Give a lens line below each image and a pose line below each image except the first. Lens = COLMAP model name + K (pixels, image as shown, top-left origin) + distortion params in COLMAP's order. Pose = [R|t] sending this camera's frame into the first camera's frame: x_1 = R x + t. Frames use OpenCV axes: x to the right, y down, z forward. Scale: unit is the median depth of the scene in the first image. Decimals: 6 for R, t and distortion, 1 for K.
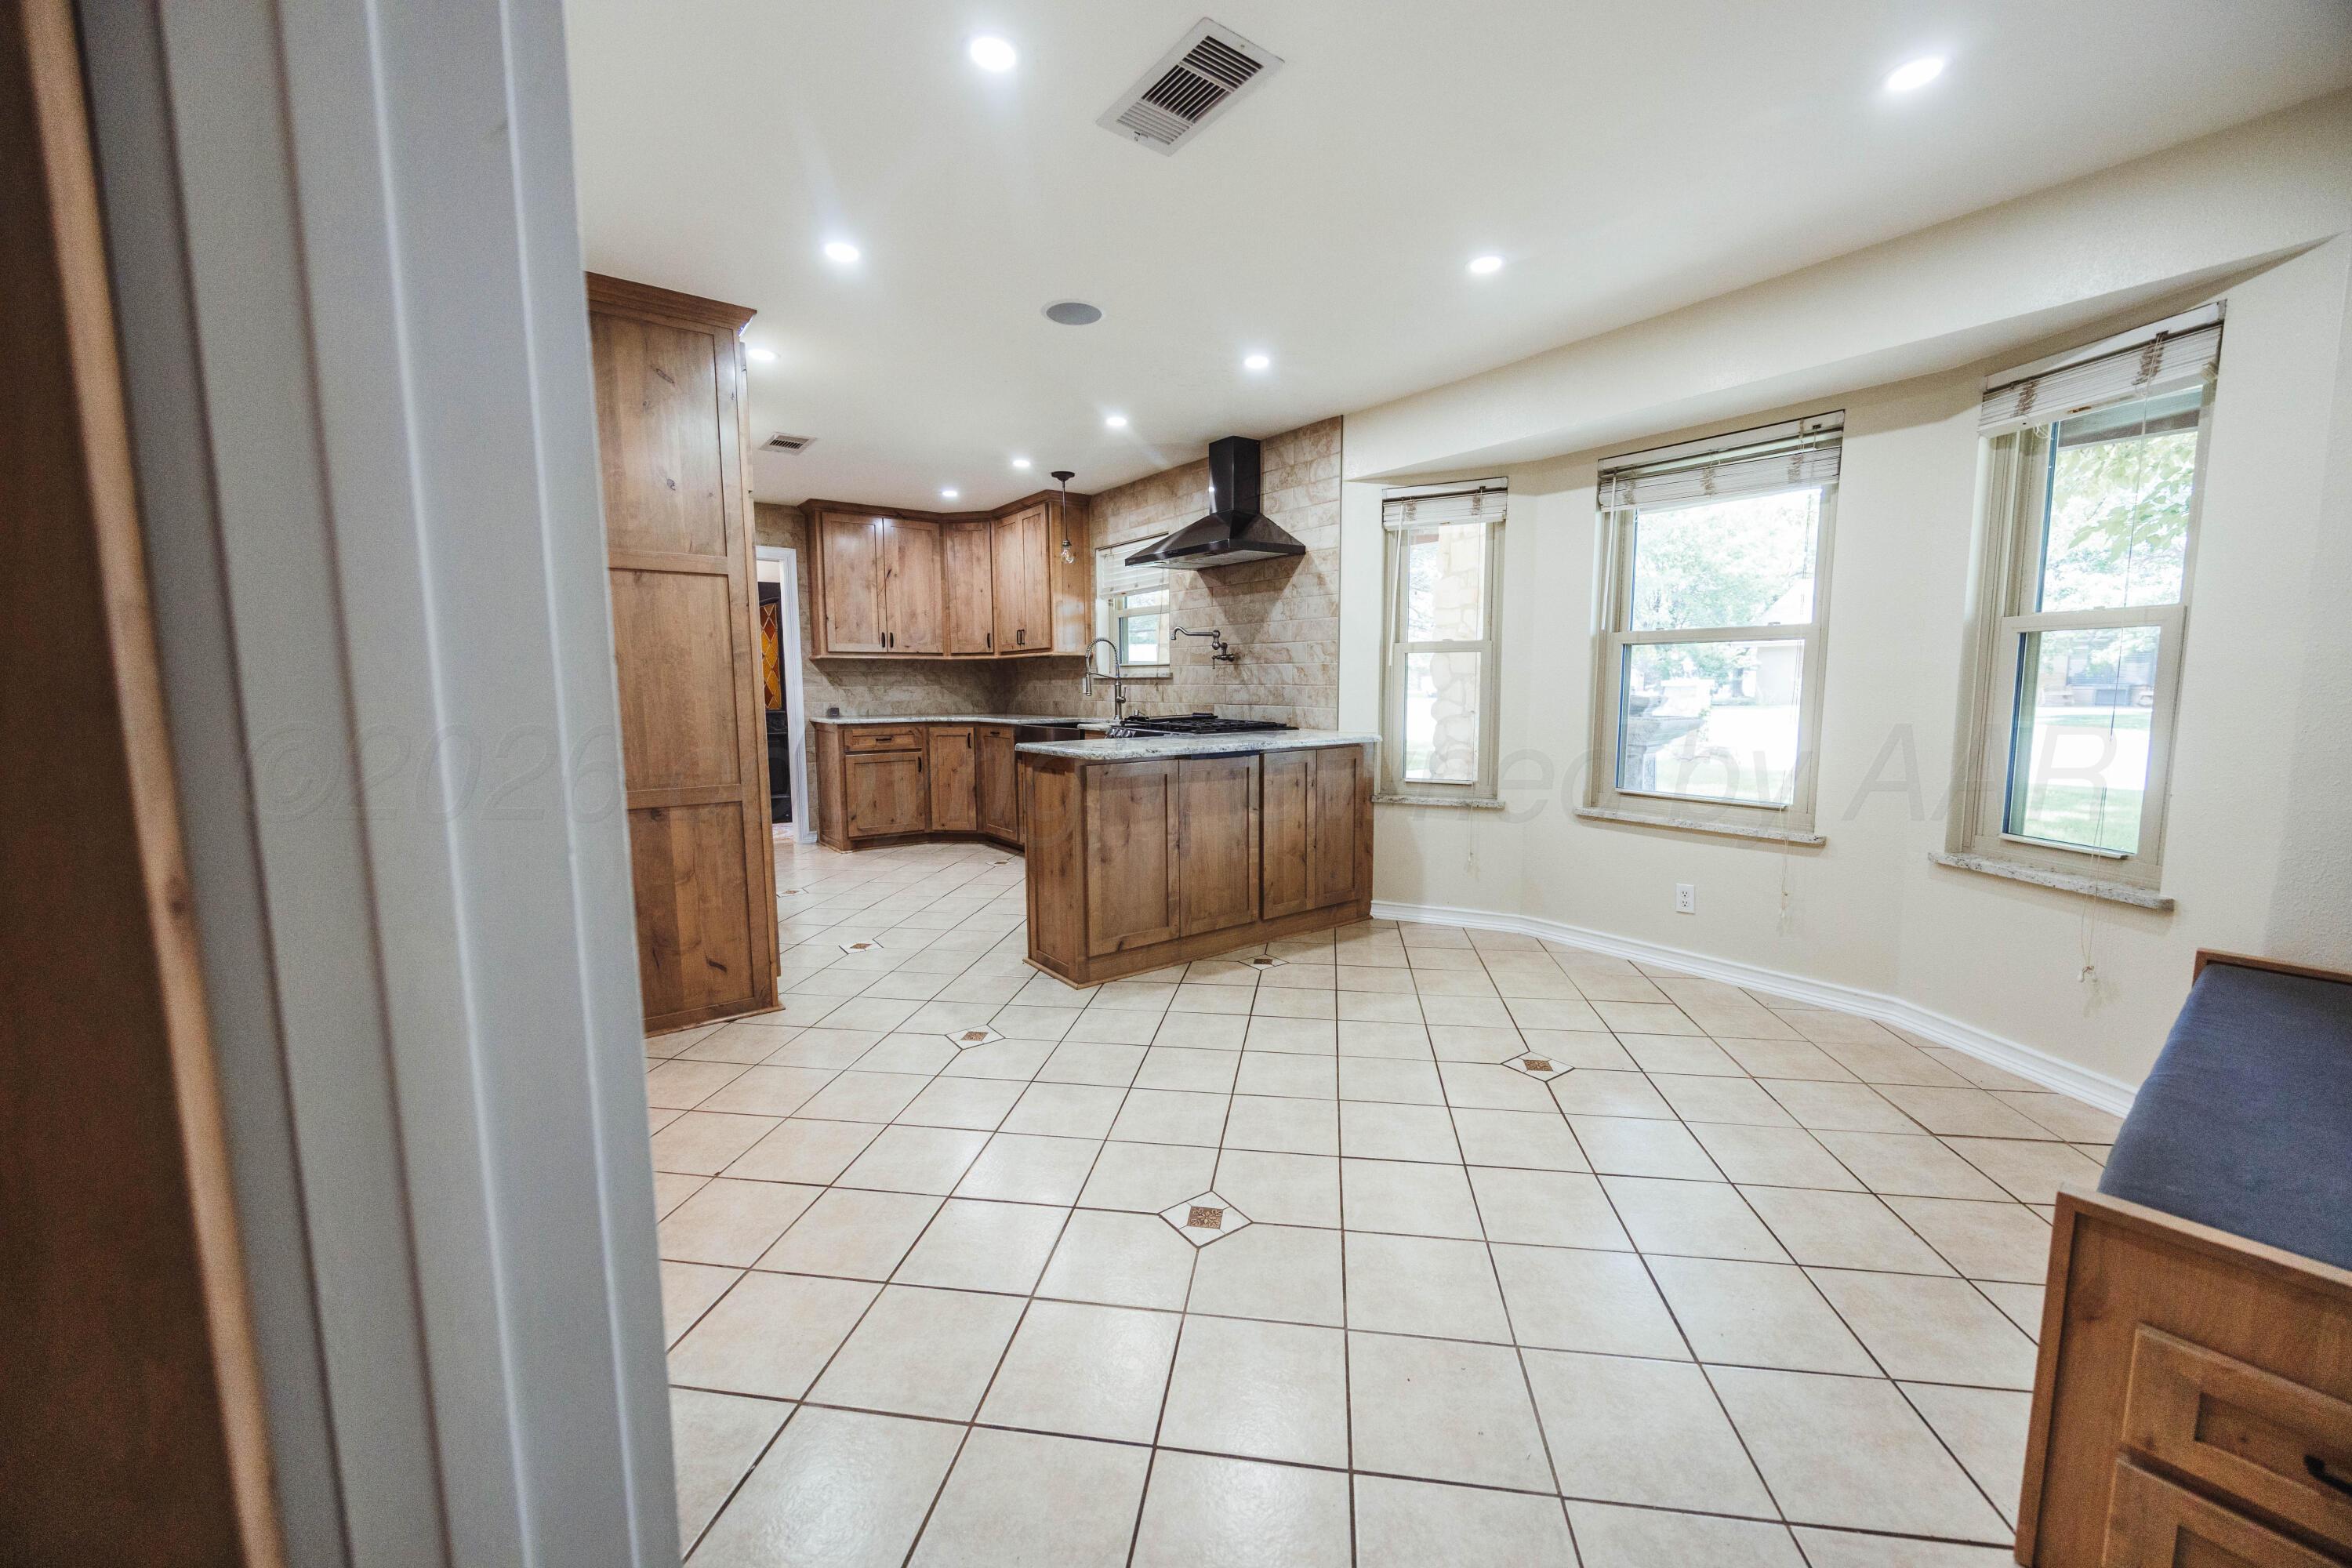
lens RADIAL K [[898.6, 0, 1185.8], [0, 898.6, 779.9], [0, 0, 1]] dist [-0.001373, -0.000471]
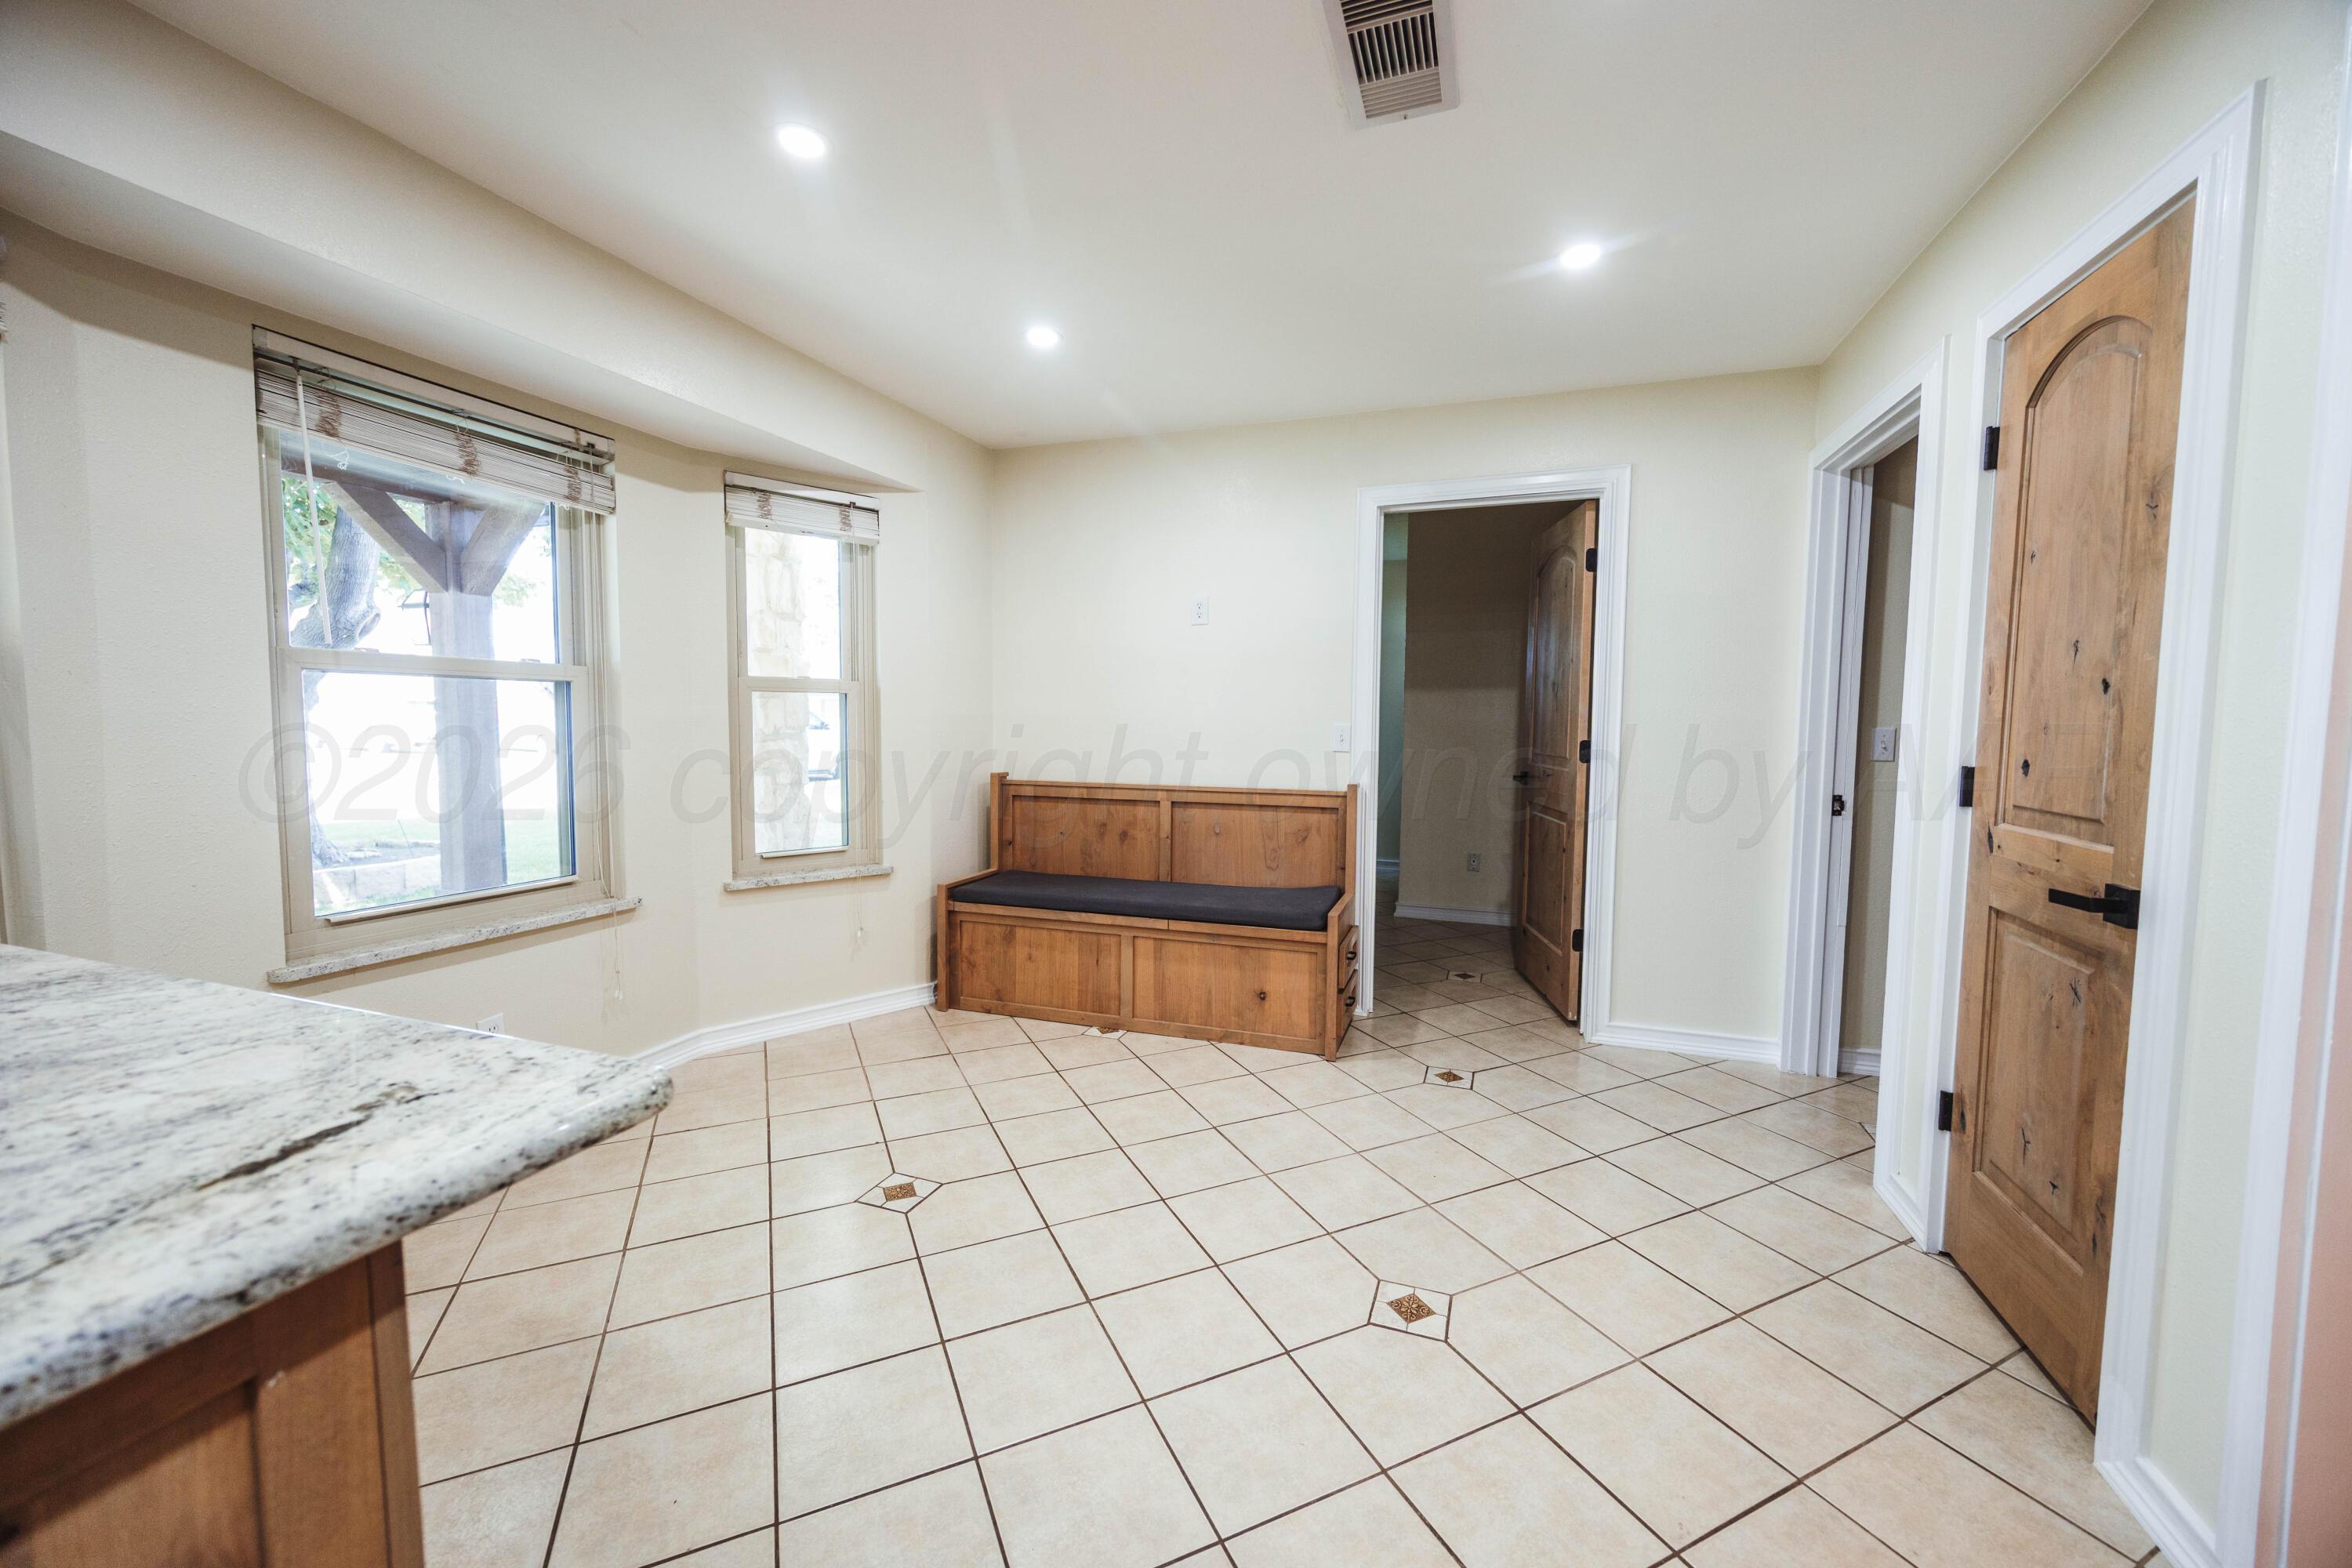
lens RADIAL K [[898.6, 0, 1191.1], [0, 898.6, 778.6], [0, 0, 1]] dist [-0.001373, -0.000471]
pose [[-0.564166, -0.055021, 0.823826, -0.222496], [0.086423, 0.988361, 0.125193, -0.074684], [-0.821126, 0.141827, -0.552845, 0.612346]]
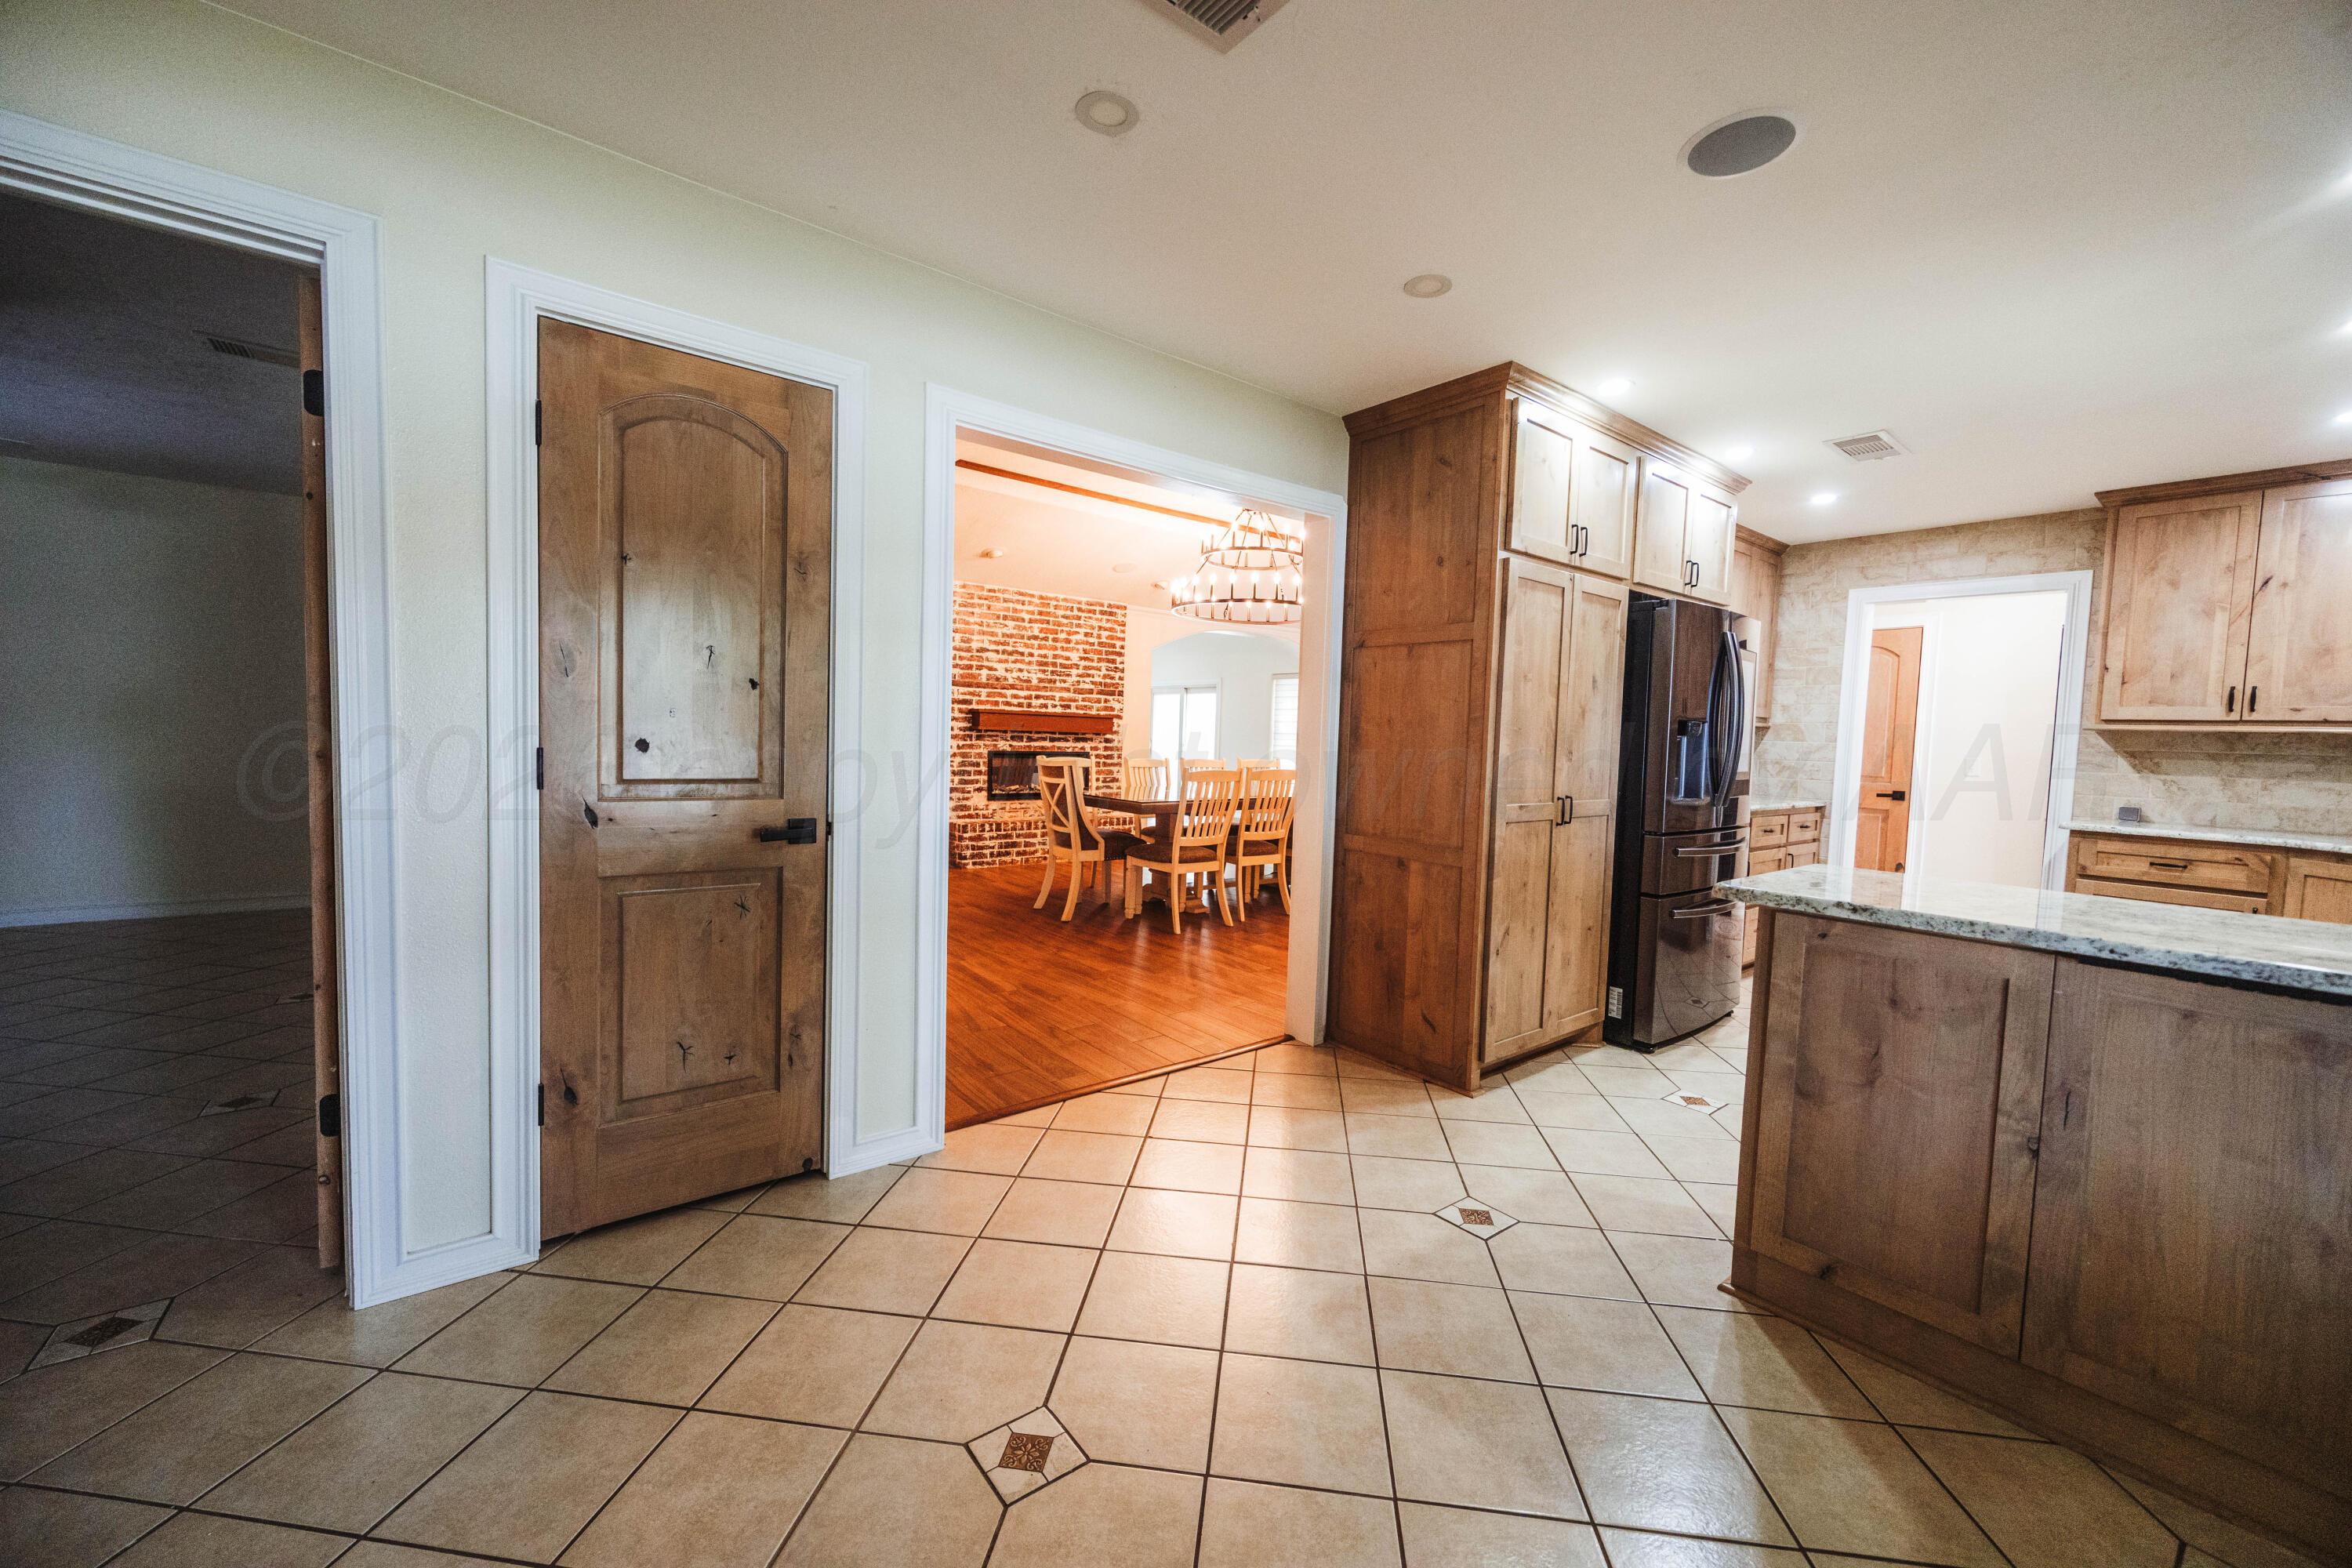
lens RADIAL K [[898.6, 0, 1181.8], [0, 898.6, 781.0], [0, 0, 1]] dist [-0.001373, -0.000471]
pose [[0.031295, 0.060853, -0.997656, 0.278195], [-0.142355, 0.988241, 0.055814, -0.048106], [0.989321, 0.140274, 0.039590, 0.382568]]
